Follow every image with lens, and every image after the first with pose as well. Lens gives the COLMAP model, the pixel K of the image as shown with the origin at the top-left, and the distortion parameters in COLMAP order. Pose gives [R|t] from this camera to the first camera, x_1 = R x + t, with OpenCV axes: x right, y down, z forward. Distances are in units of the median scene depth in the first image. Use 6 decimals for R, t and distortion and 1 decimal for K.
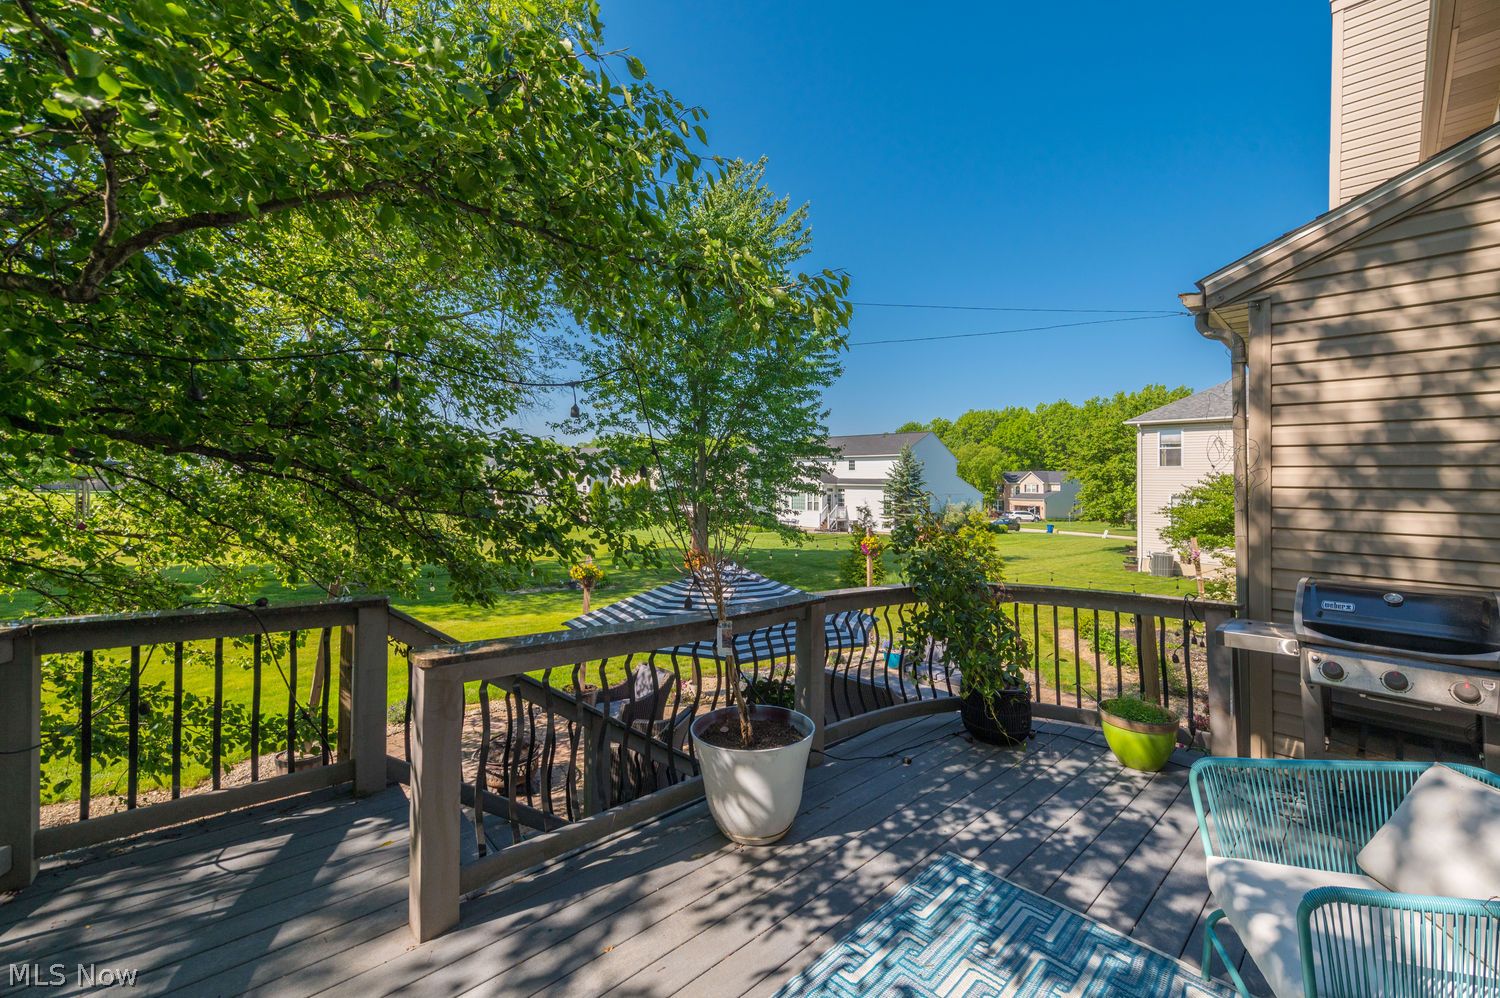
lens RADIAL K [[571.0, 0, 769.8], [0, 571.0, 498.9], [0, 0, 1]] dist [0.016561, -0.000270]
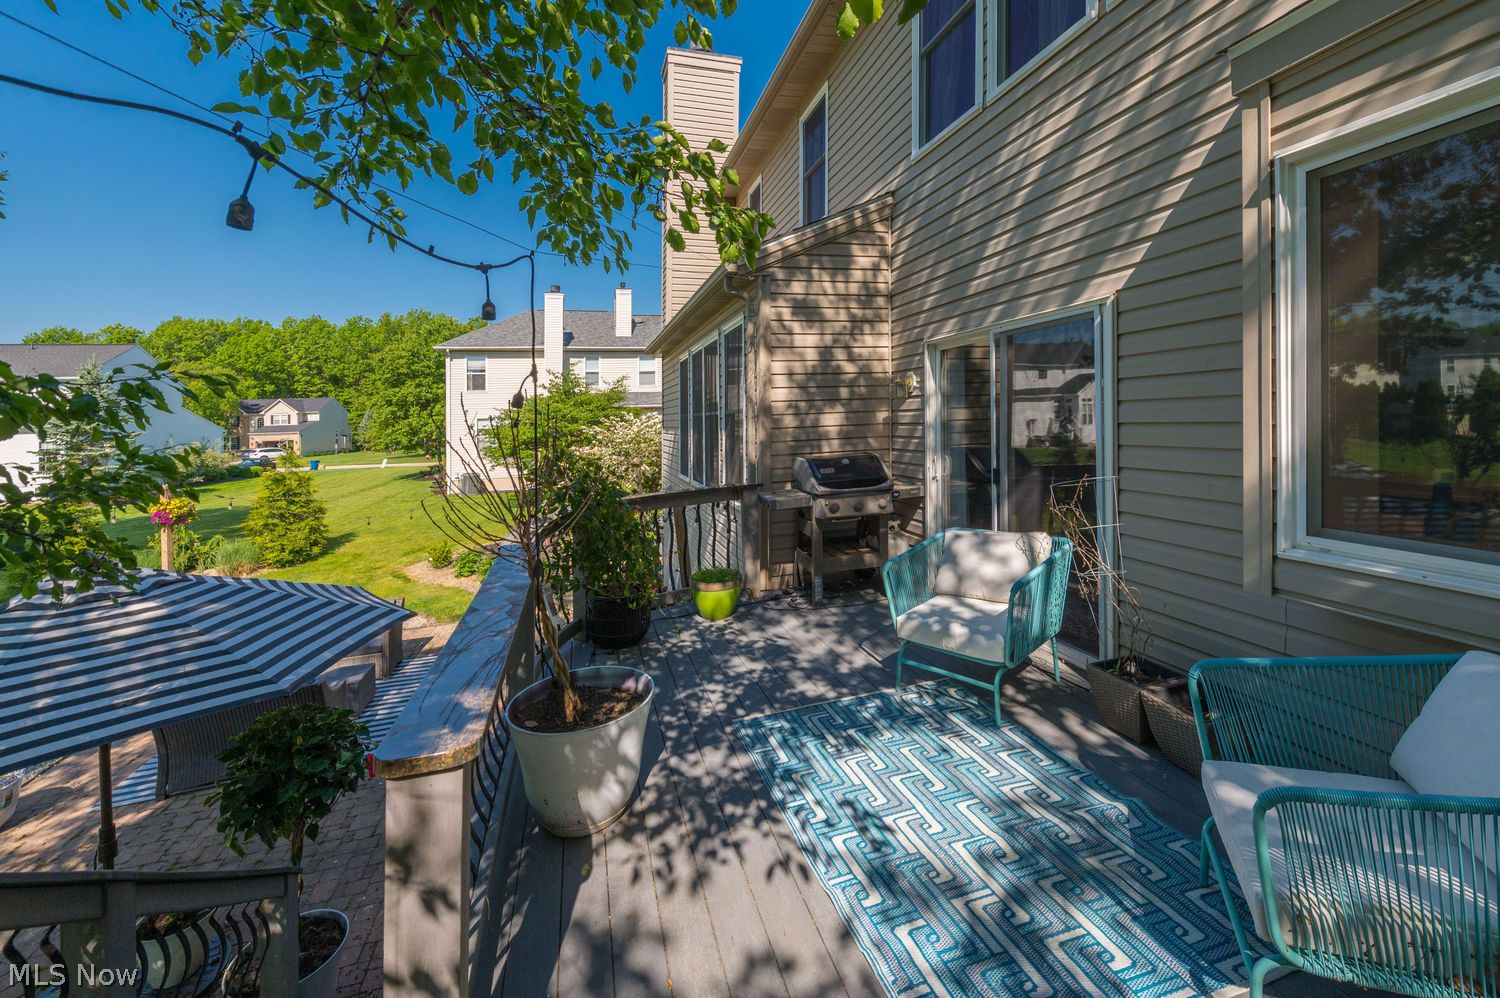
lens RADIAL K [[622.1, 0, 708.7], [0, 622.1, 440.4], [0, 0, 1]] dist [0.023454, -0.000124]
pose [[0.516959, -0.082649, 0.852011, -0.695357], [0.064991, 0.996245, 0.057207, -0.025828], [-0.853540, 0.025799, 0.520389, 0.340688]]
